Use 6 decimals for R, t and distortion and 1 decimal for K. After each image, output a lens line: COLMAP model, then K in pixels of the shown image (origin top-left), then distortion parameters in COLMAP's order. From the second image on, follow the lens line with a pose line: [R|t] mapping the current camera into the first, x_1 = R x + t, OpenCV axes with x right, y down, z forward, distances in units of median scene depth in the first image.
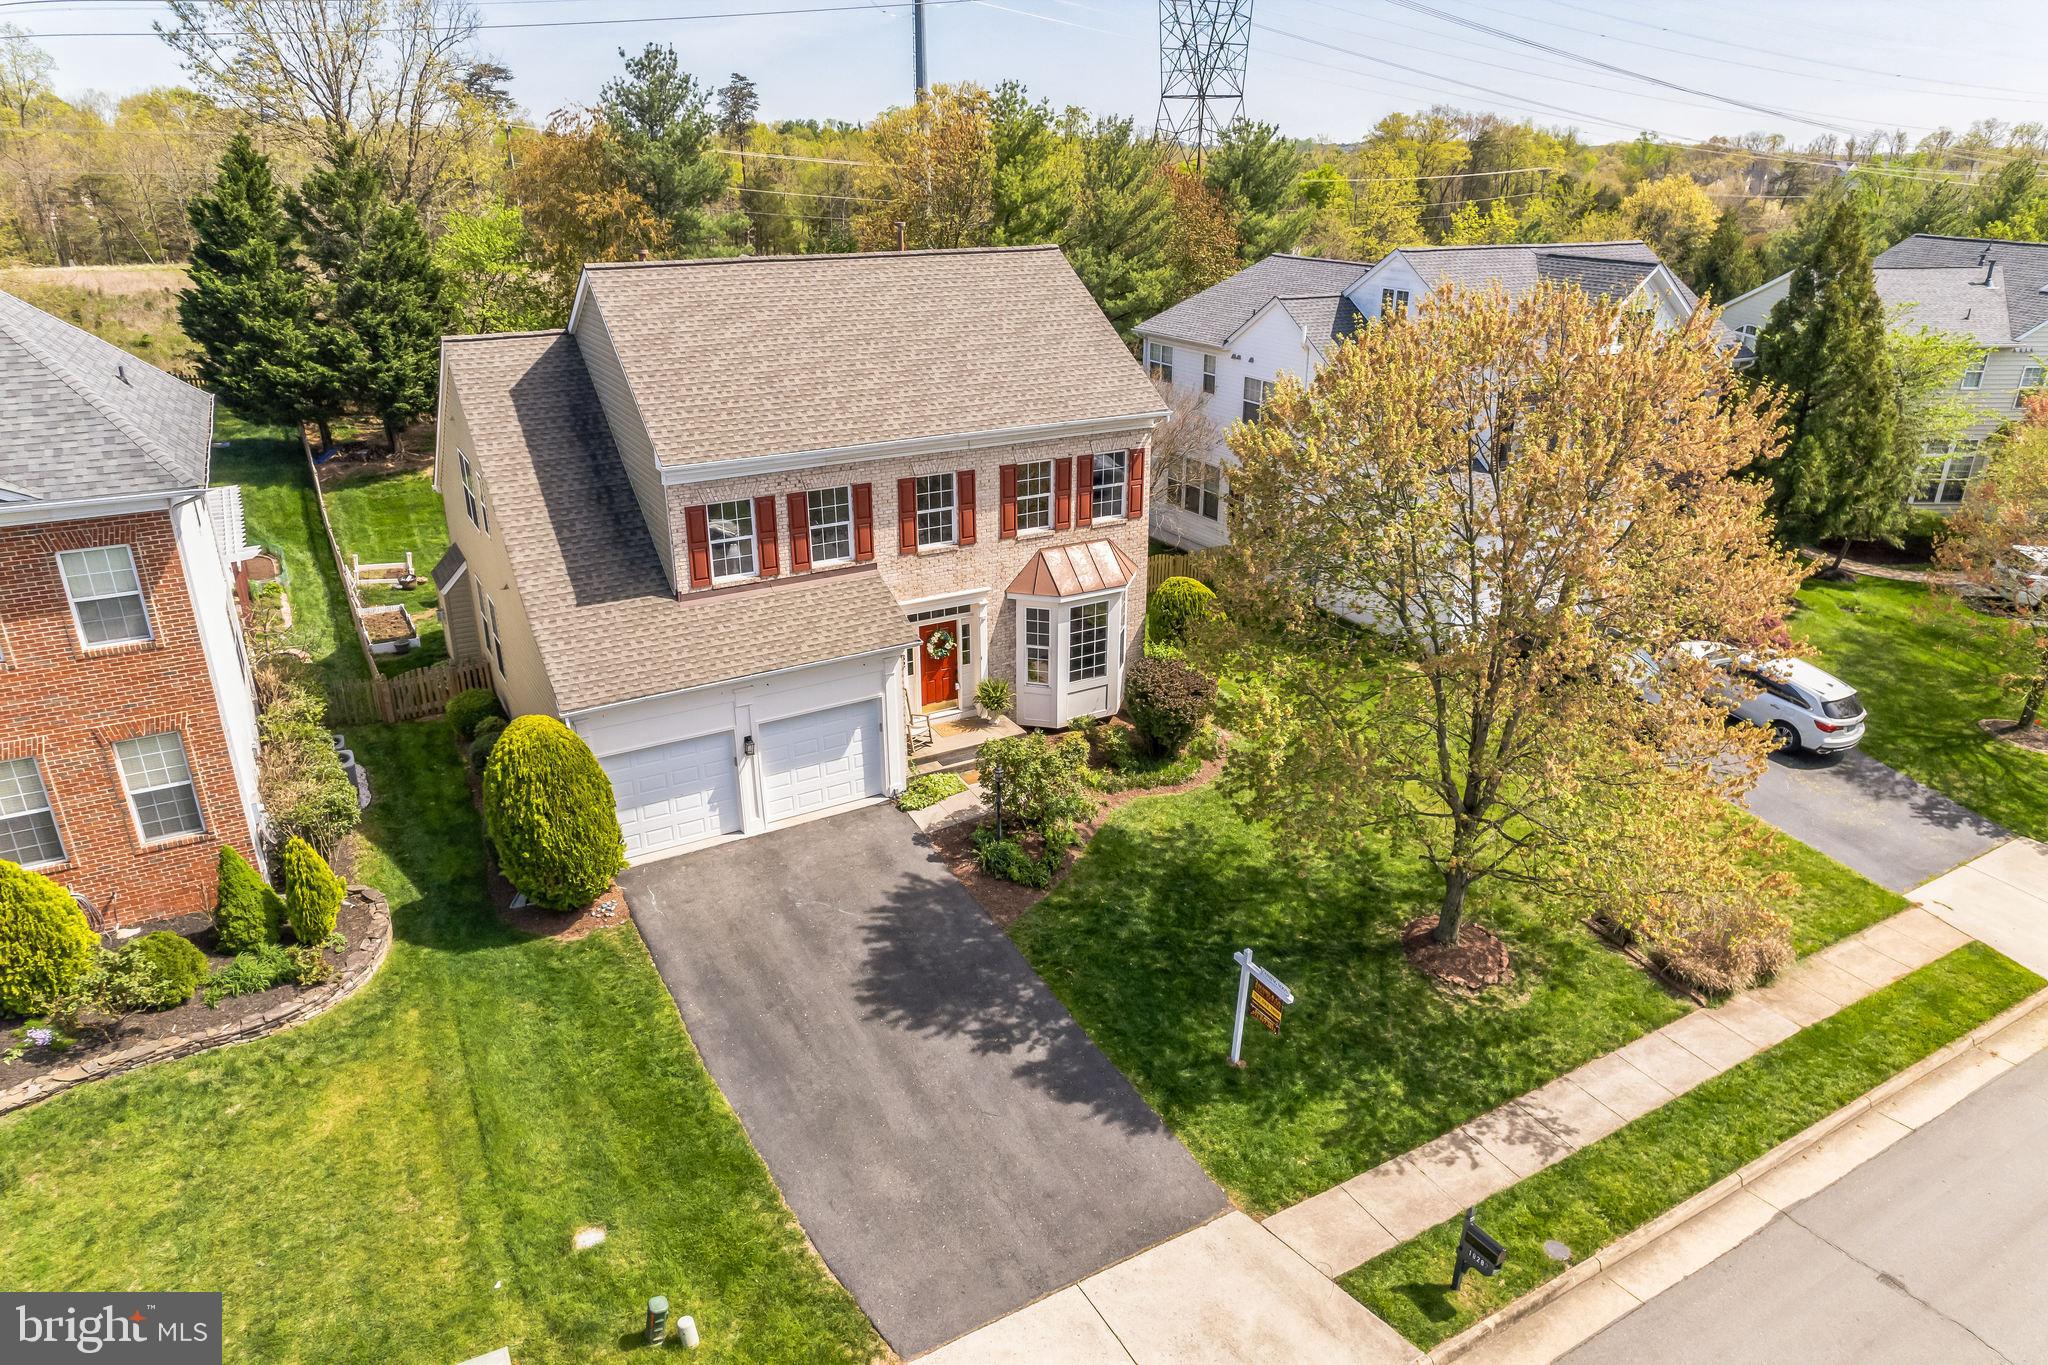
lens RADIAL K [[1314.6, 0, 1030.3], [0, 1314.6, 680.7], [0, 0, 1]] dist [-0.082699, 0.078547]
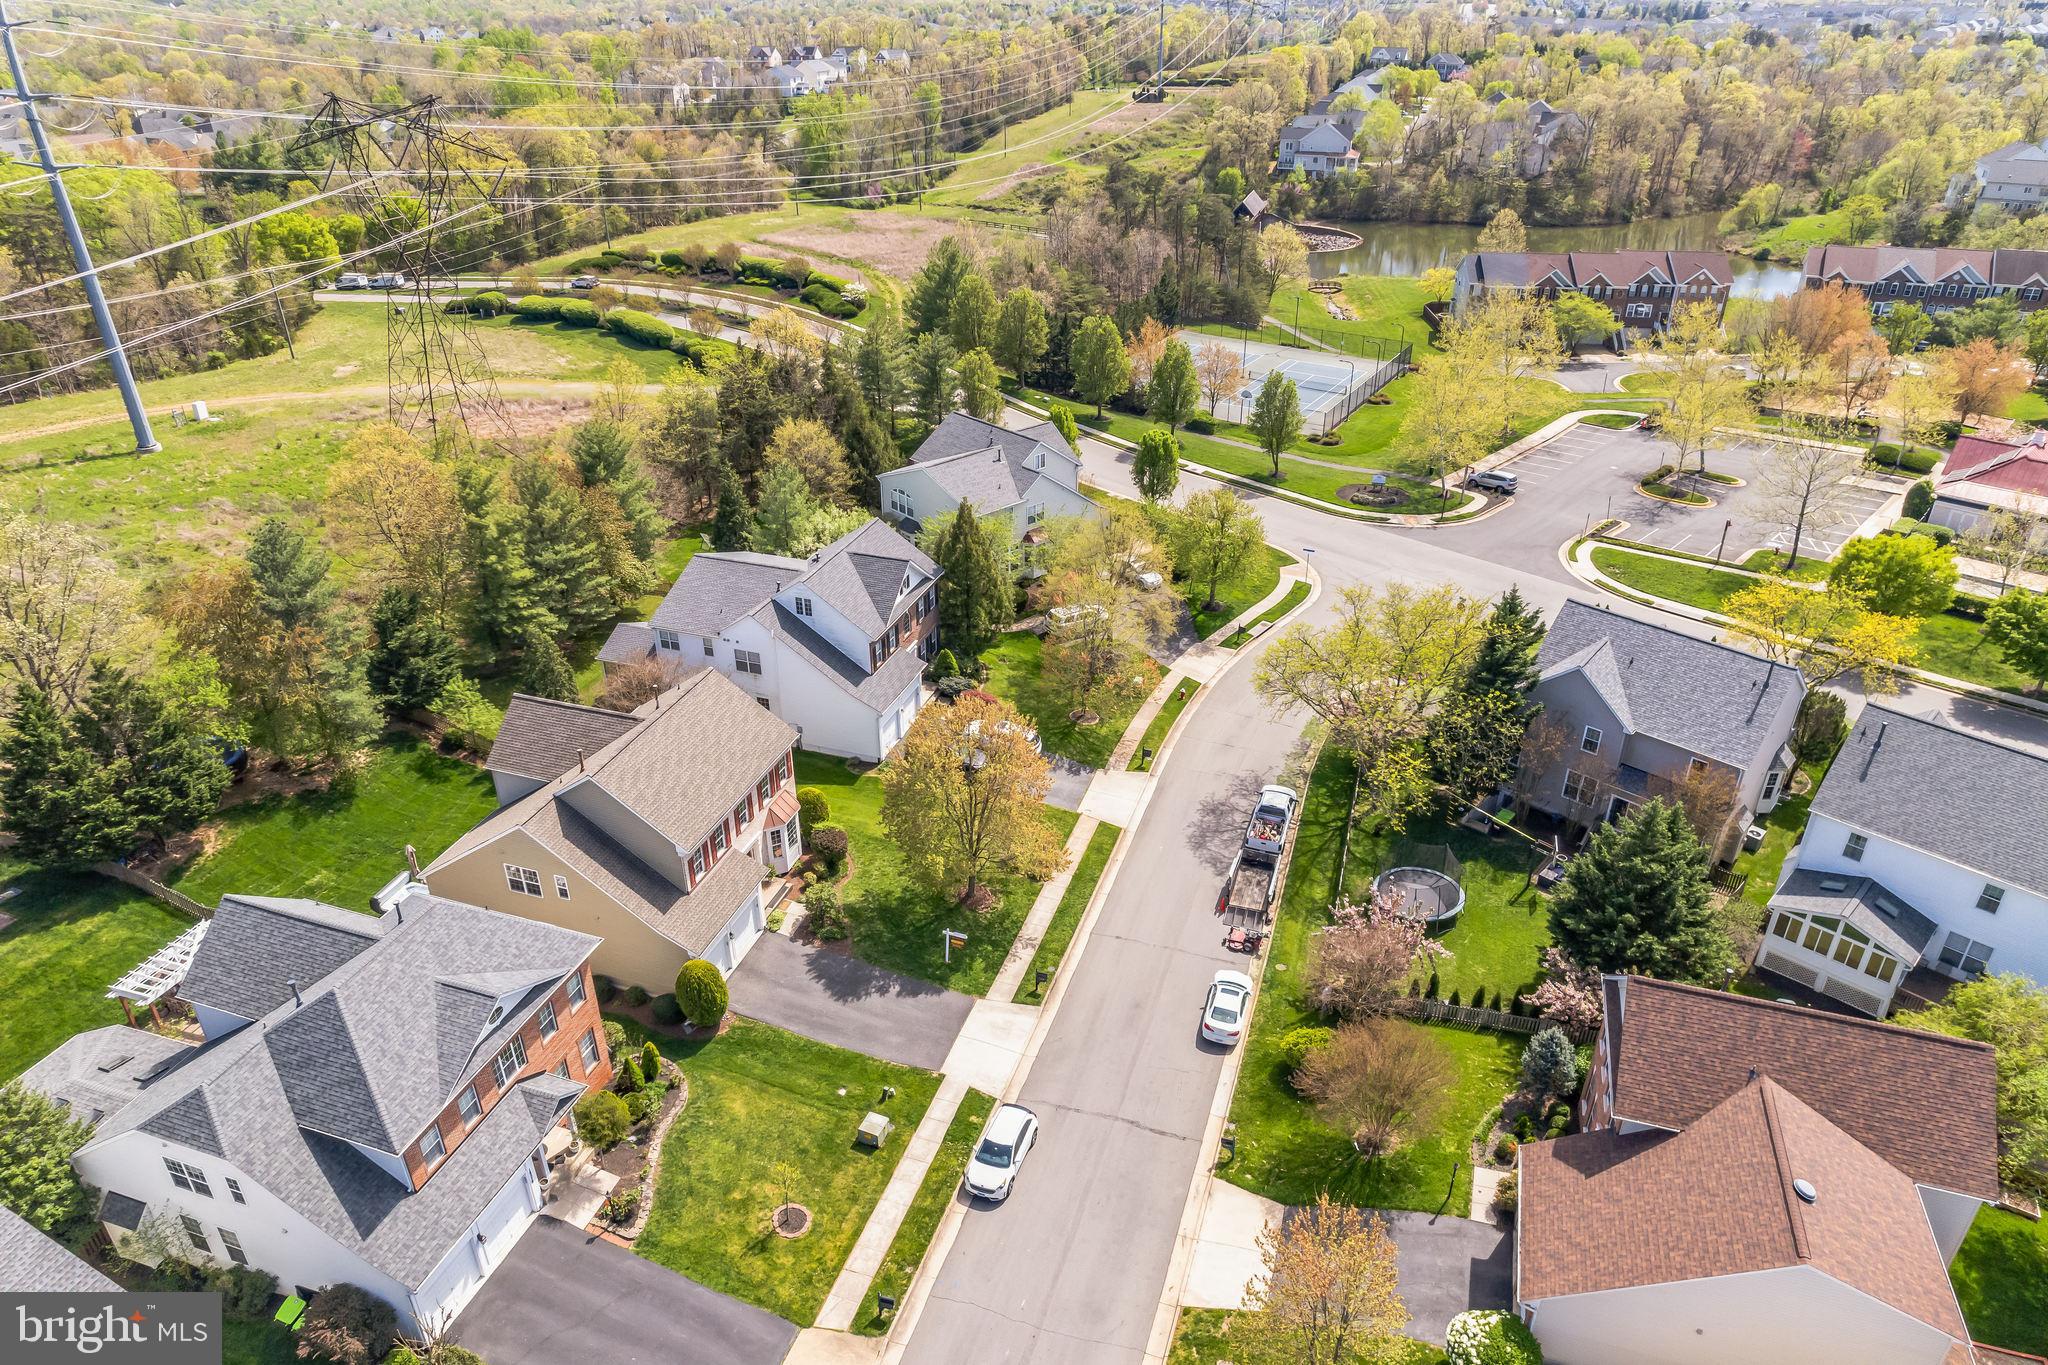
lens RADIAL K [[1310.1, 0, 1038.5], [0, 1310.1, 683.7], [0, 0, 1]] dist [-0.075936, 0.067491]
pose [[0.743136, -0.318686, 0.588378, -1.148344], [0.248720, 0.947859, 0.199253, -0.799847], [-0.621198, -0.001730, 0.783652, -1.401761]]
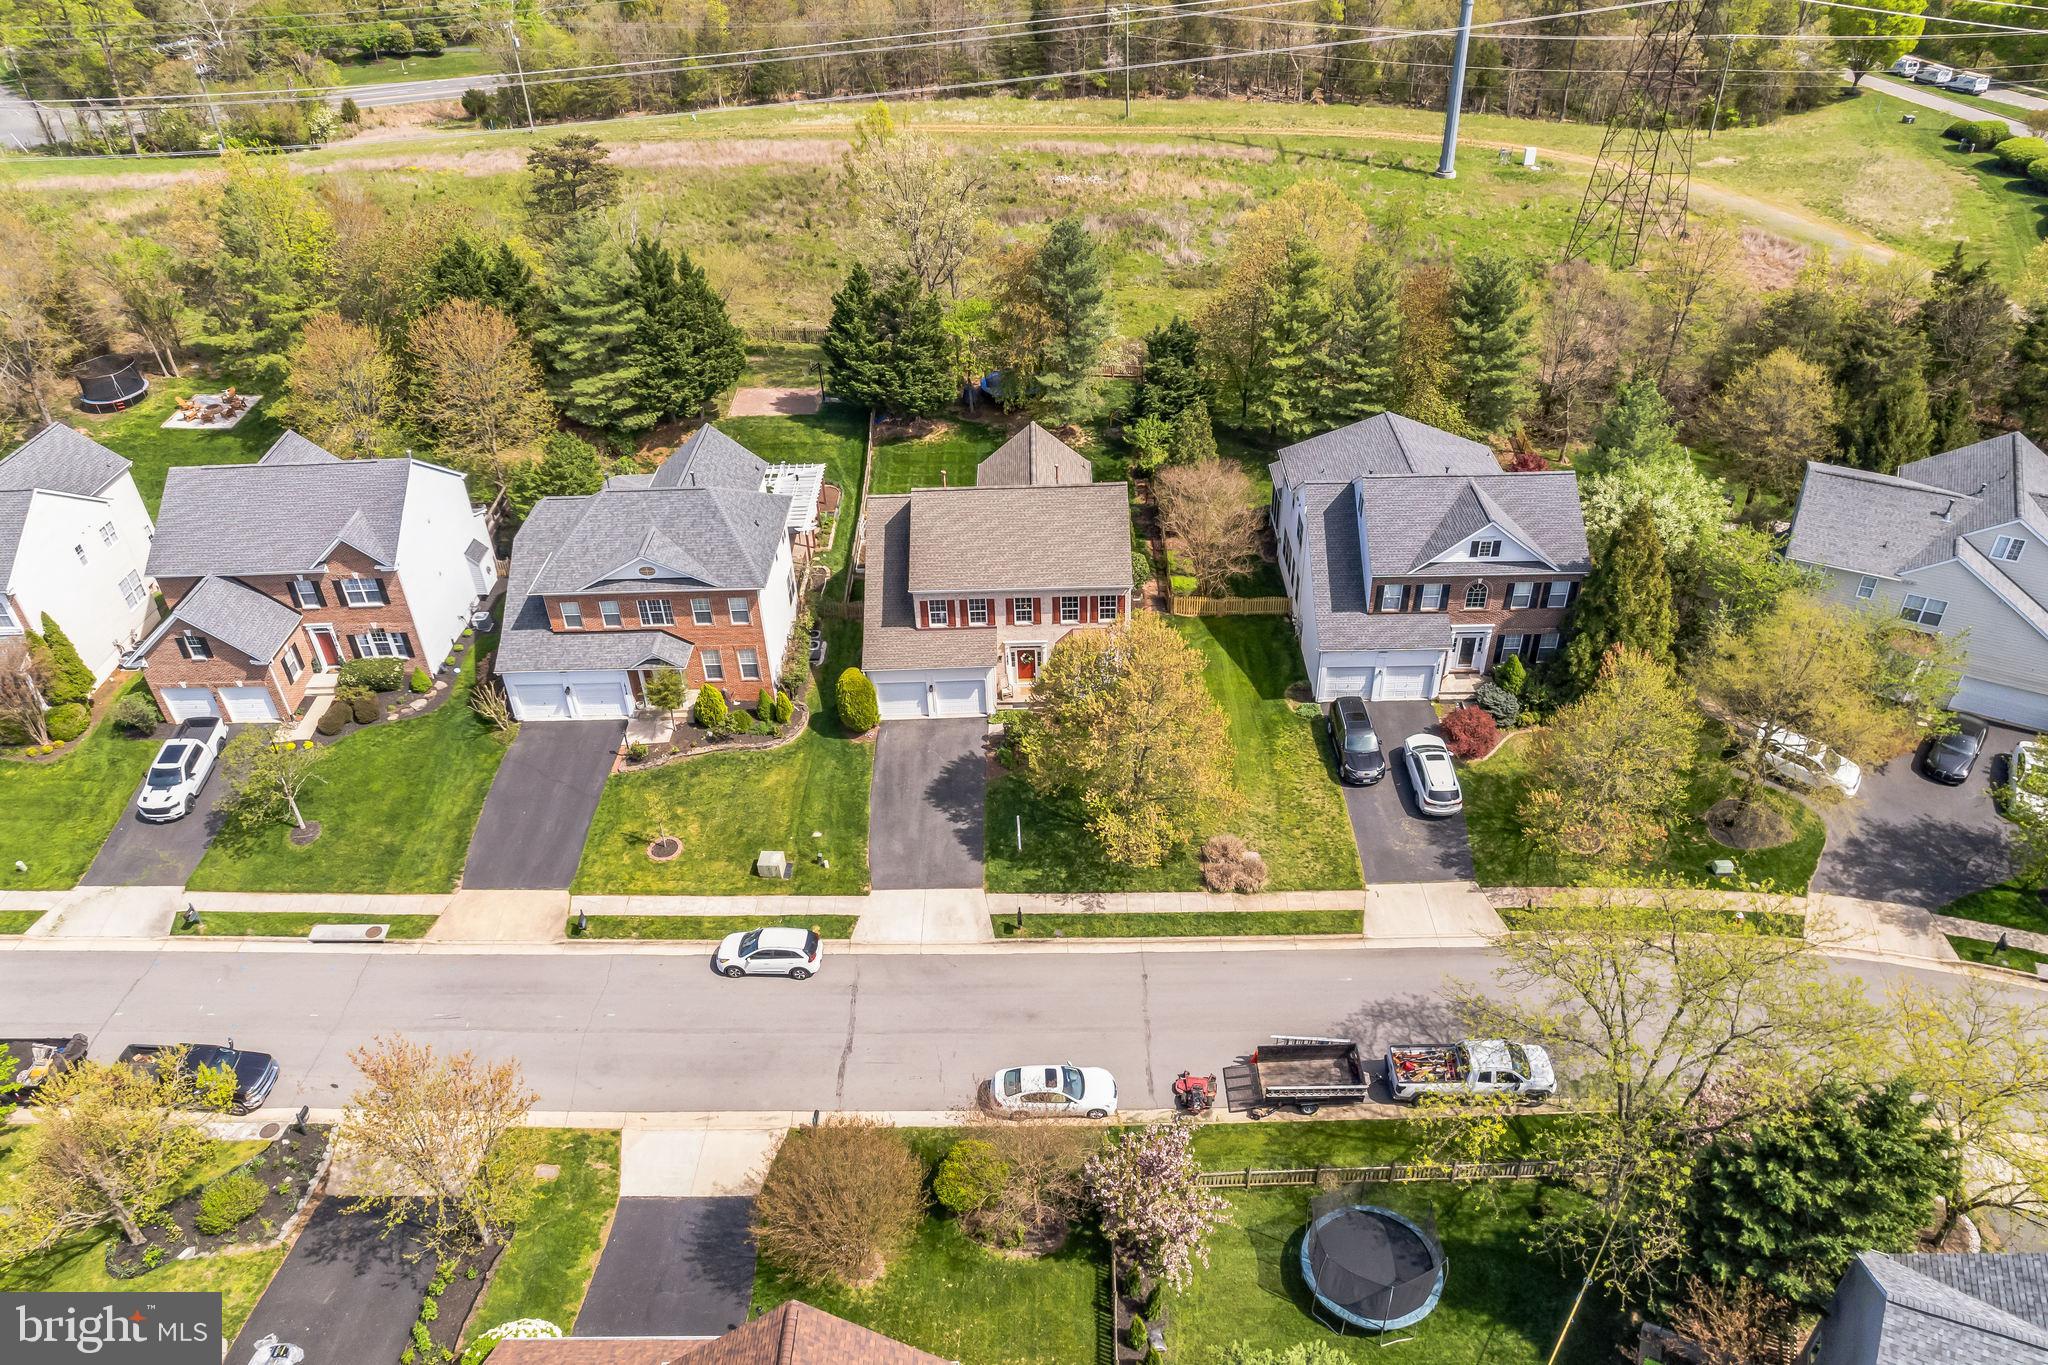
lens RADIAL K [[1357.7, 0, 1029.6], [0, 1357.7, 713.1], [0, 0, 1]] dist [-0.066354, 0.049251]
pose [[0.864856, 0.279507, -0.417014, 1.196500], [-0.160548, 0.941039, 0.297774, -0.804625], [0.475656, -0.190581, 0.858738, -1.383438]]
